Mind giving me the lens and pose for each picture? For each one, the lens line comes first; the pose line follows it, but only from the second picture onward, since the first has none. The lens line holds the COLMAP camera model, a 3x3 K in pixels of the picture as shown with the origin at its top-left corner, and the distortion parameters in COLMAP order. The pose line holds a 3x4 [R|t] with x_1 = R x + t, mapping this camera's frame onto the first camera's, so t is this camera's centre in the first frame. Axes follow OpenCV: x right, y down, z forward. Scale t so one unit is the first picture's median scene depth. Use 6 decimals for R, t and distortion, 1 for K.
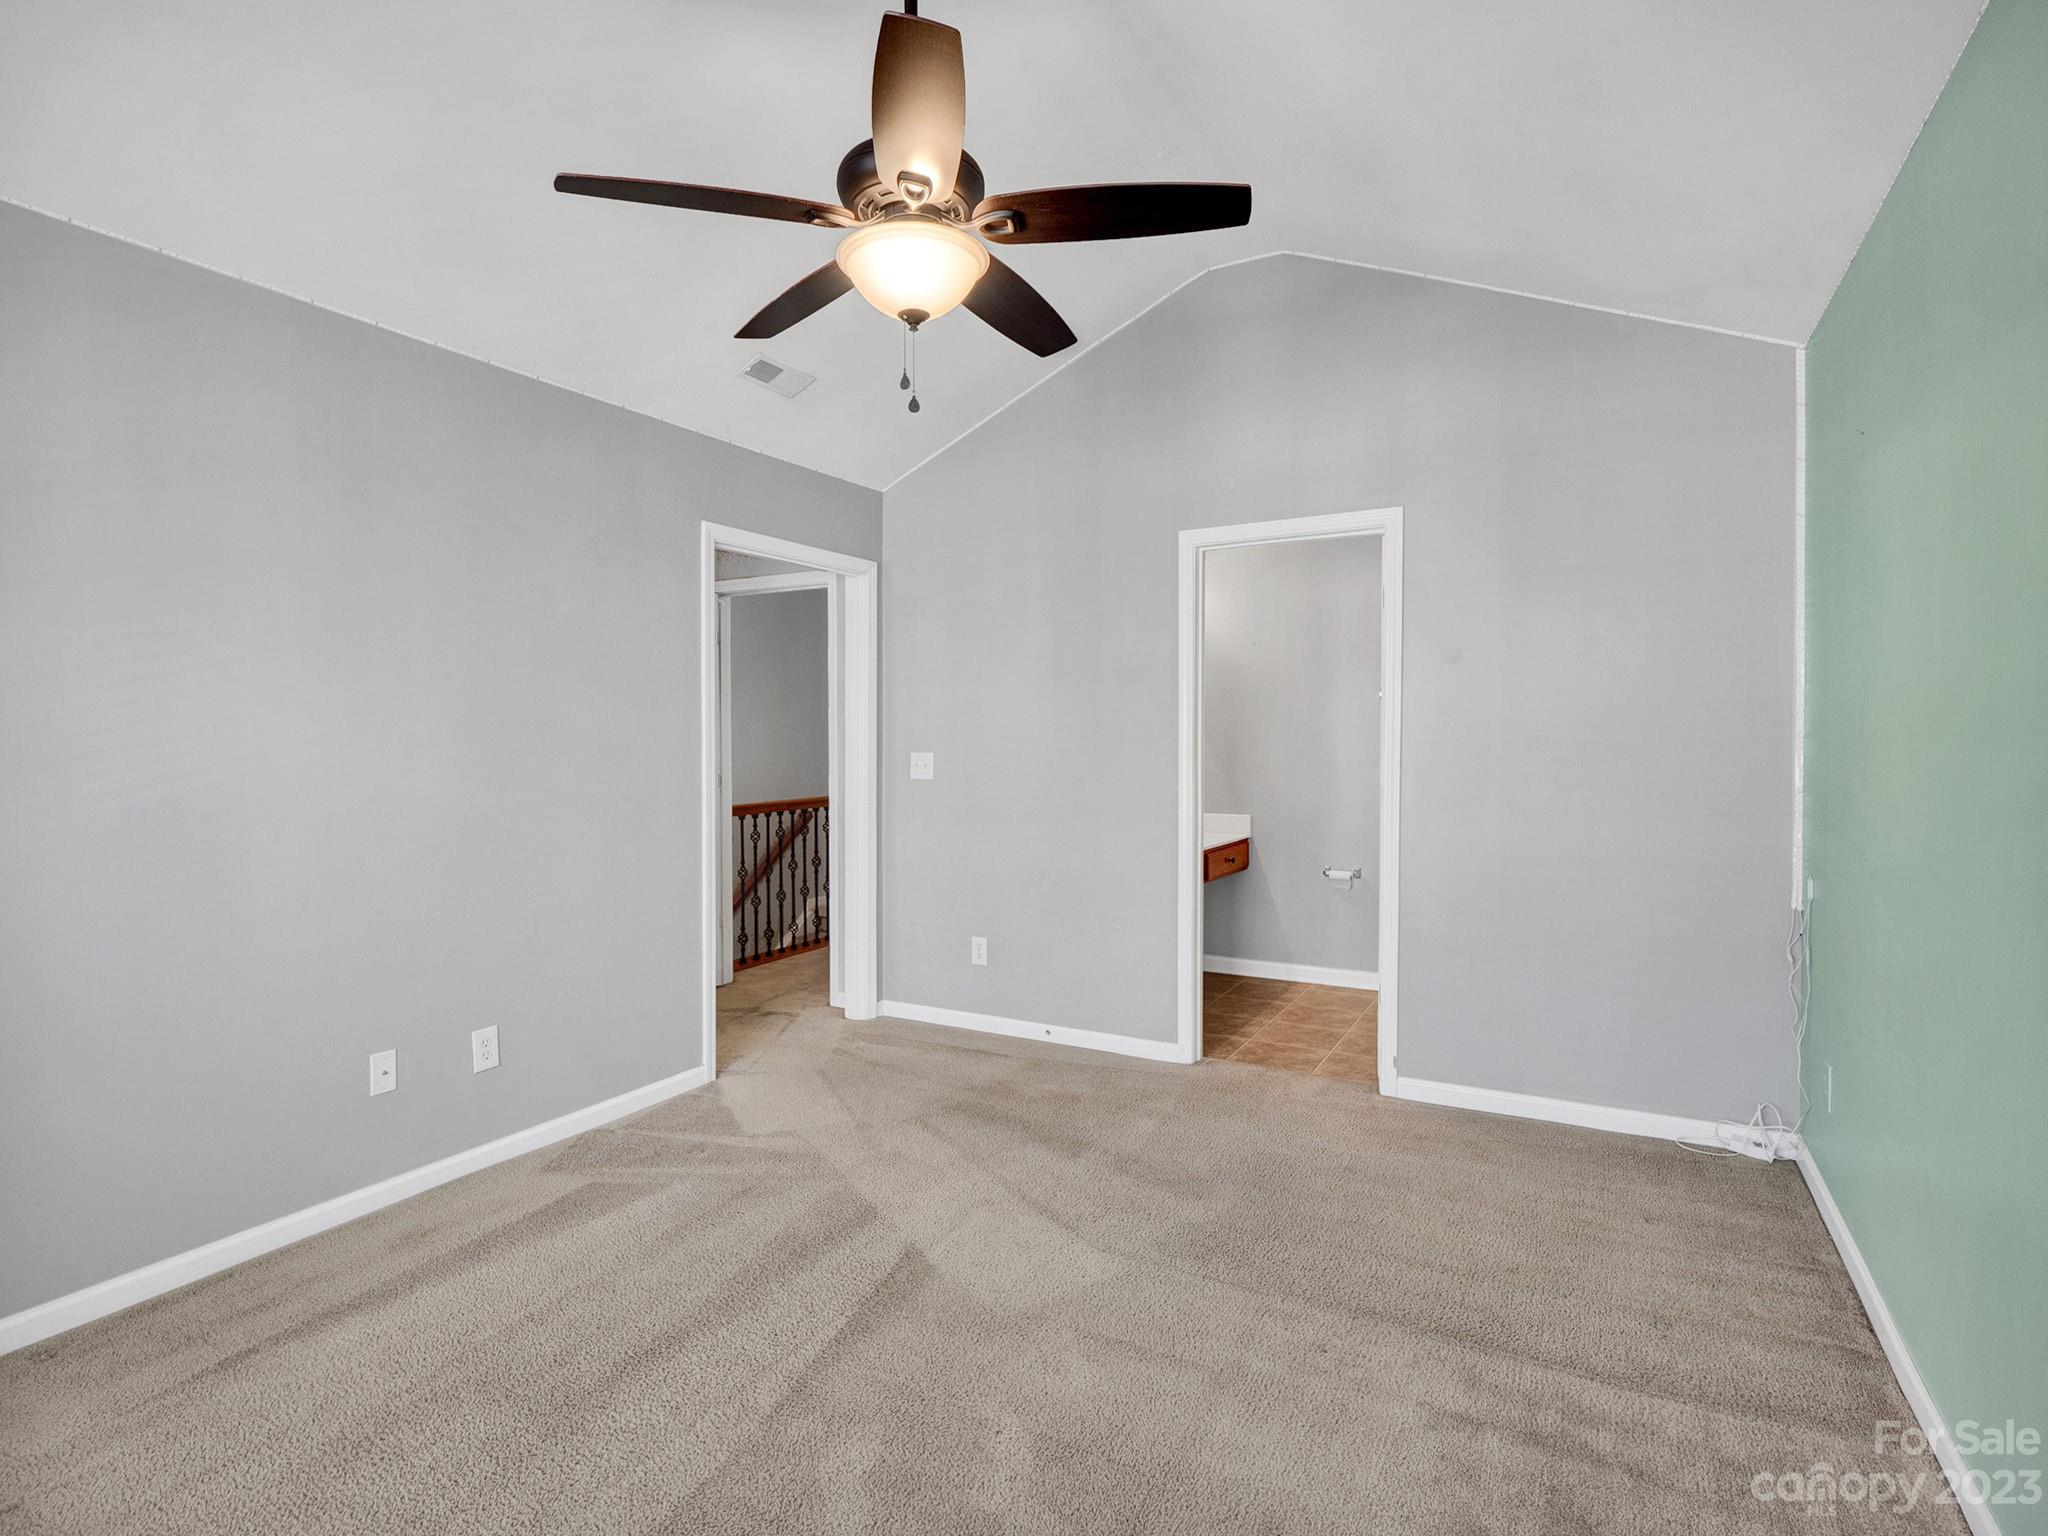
lens RADIAL K [[1029.1, 0, 1019.4], [0, 1029.1, 767.0], [0, 0, 1]] dist [-0.008621, -0.002602]
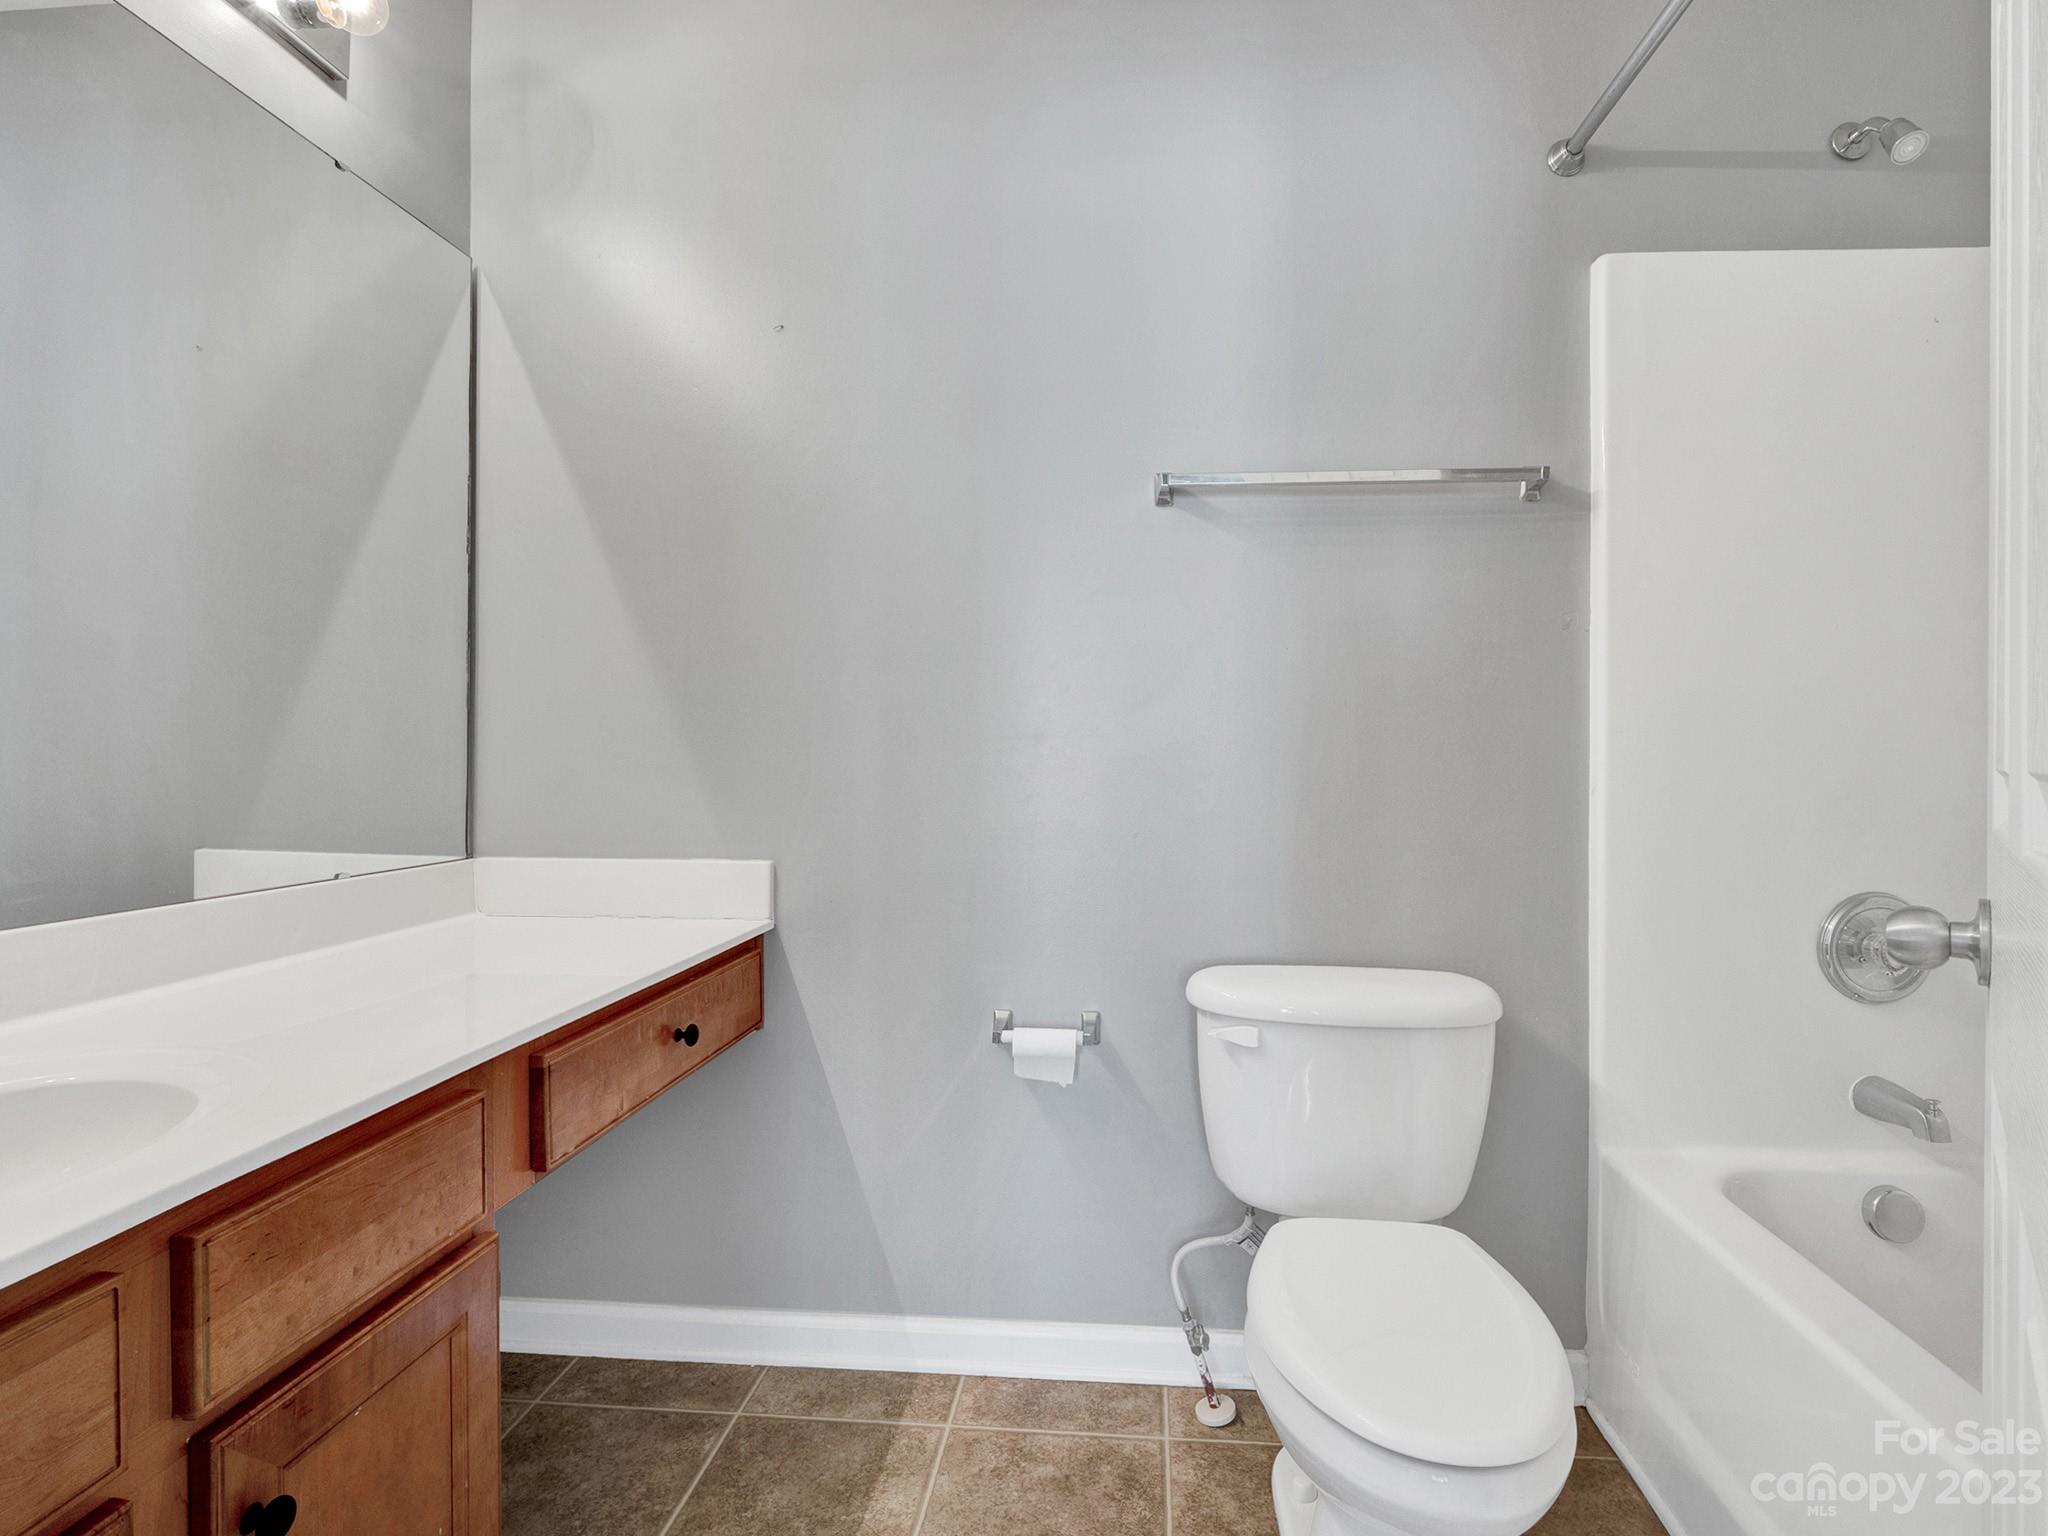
lens RADIAL K [[1029.1, 0, 1030.4], [0, 1029.1, 762.1], [0, 0, 1]] dist [-0.008621, -0.002602]
pose [[0.921077, -0.005249, 0.389345, 0.182797], [0.005457, 0.999985, 0.000571, 0.016589], [-0.389342, 0.001598, 0.921092, 0.705273]]
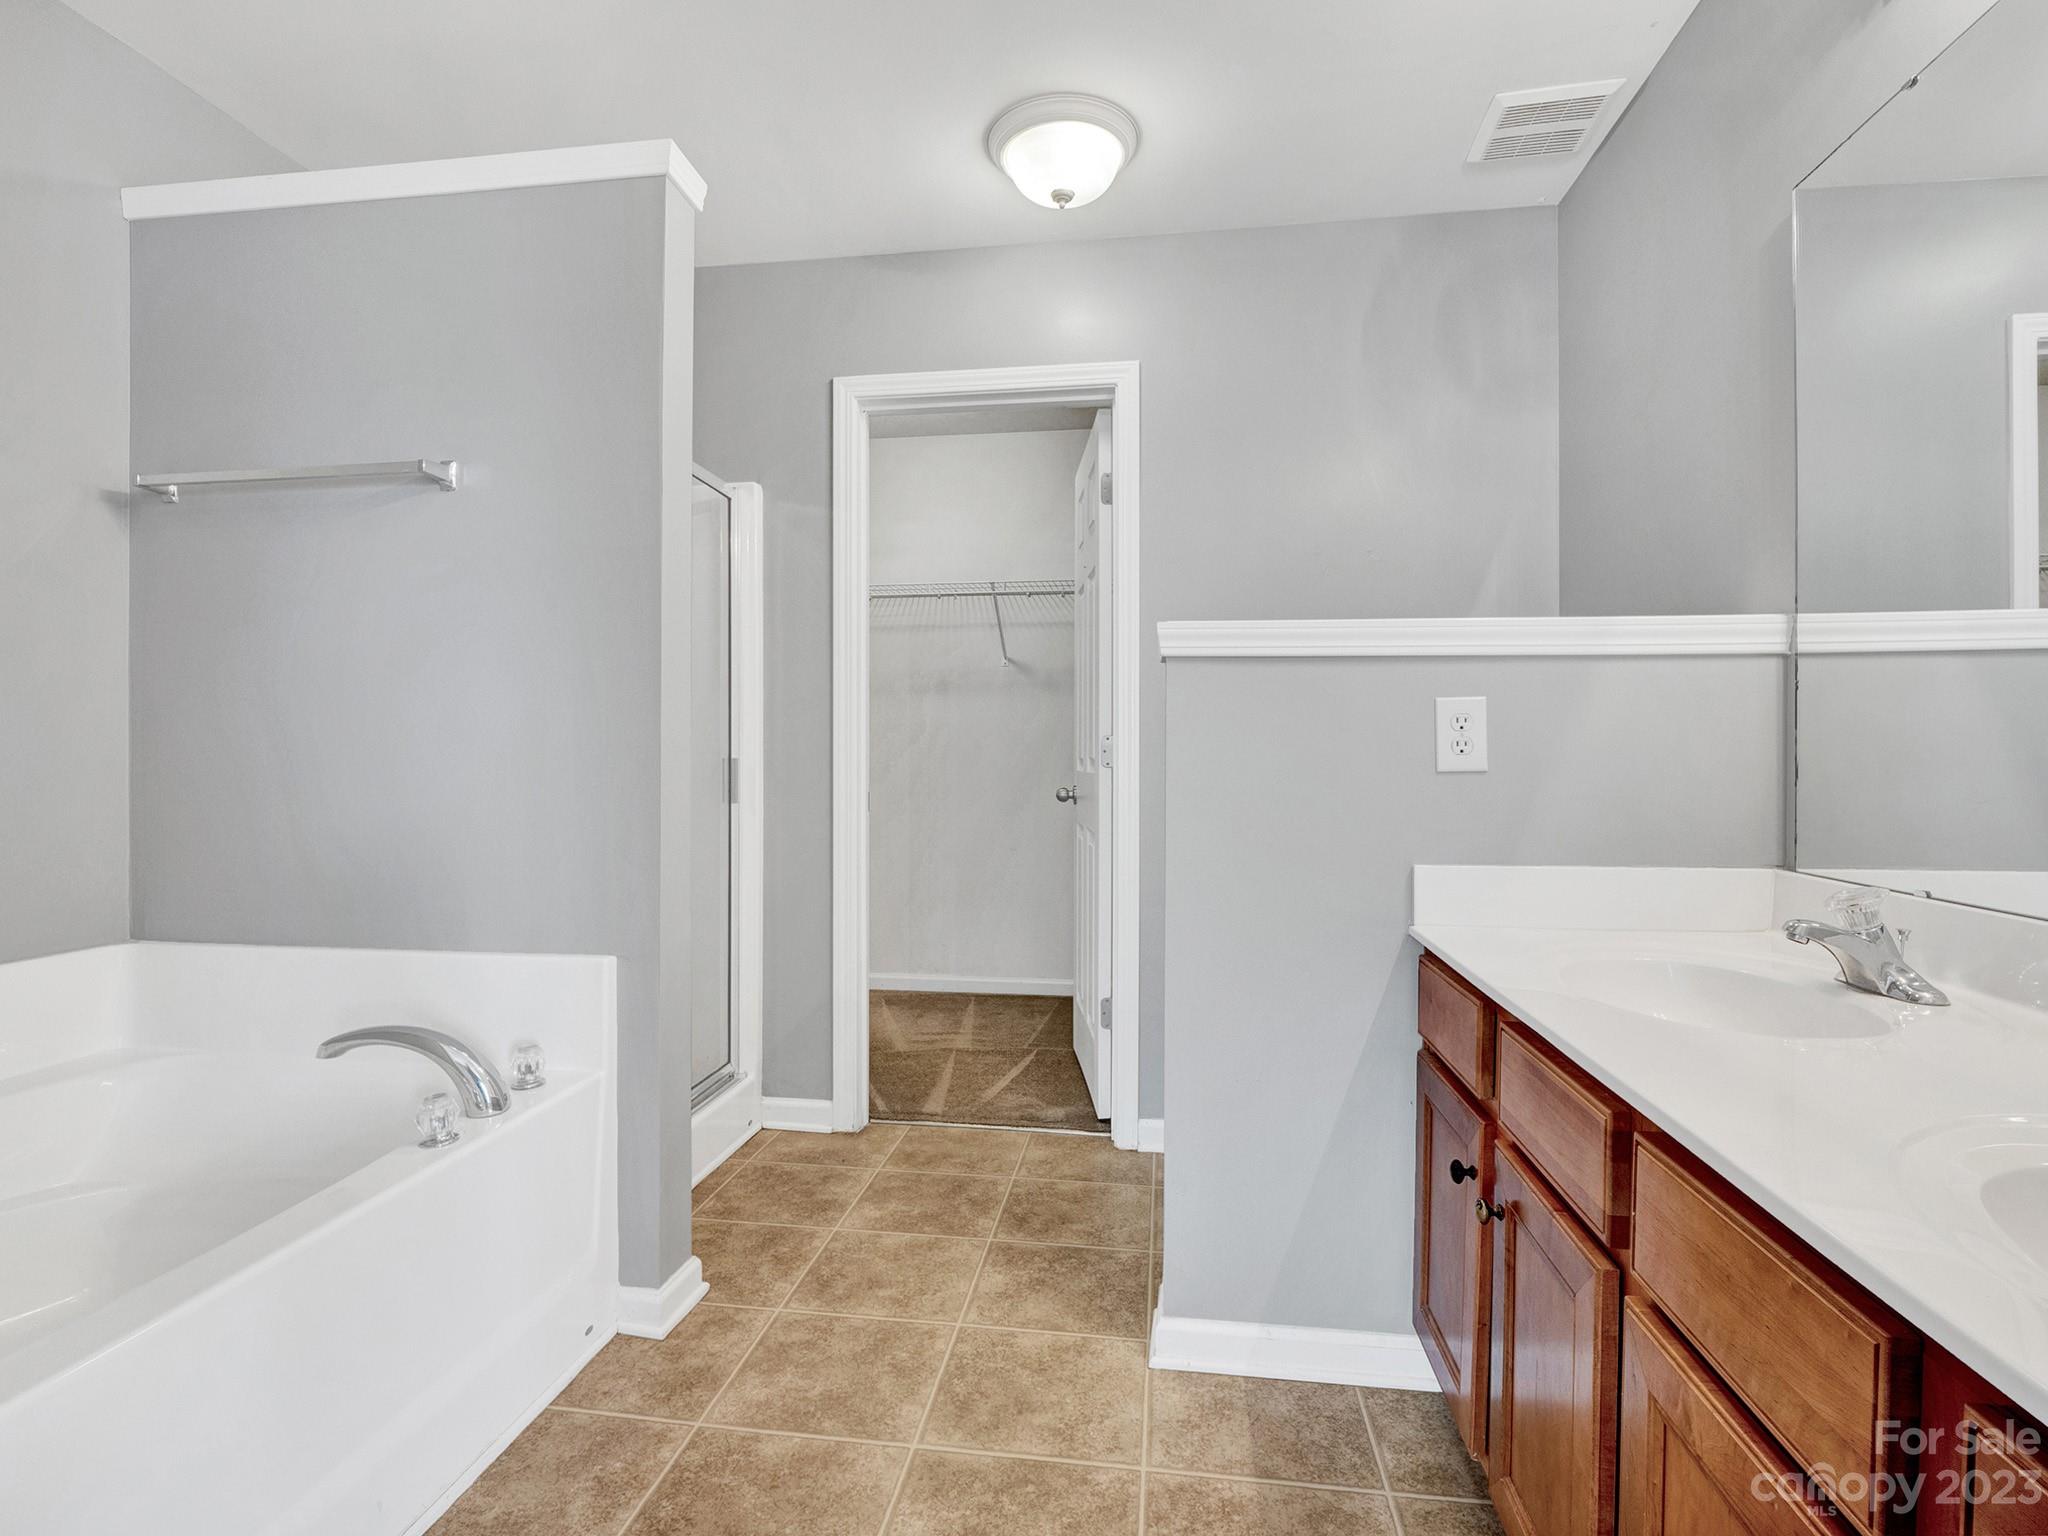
lens RADIAL K [[1029.1, 0, 1012.1], [0, 1029.1, 771.8], [0, 0, 1]] dist [-0.008621, -0.002602]
pose [[-0.934708, 0.003342, -0.355400, 0.196013], [-0.000753, 0.999935, 0.011383, 0.016806], [0.355415, 0.010908, -0.934645, 0.736454]]
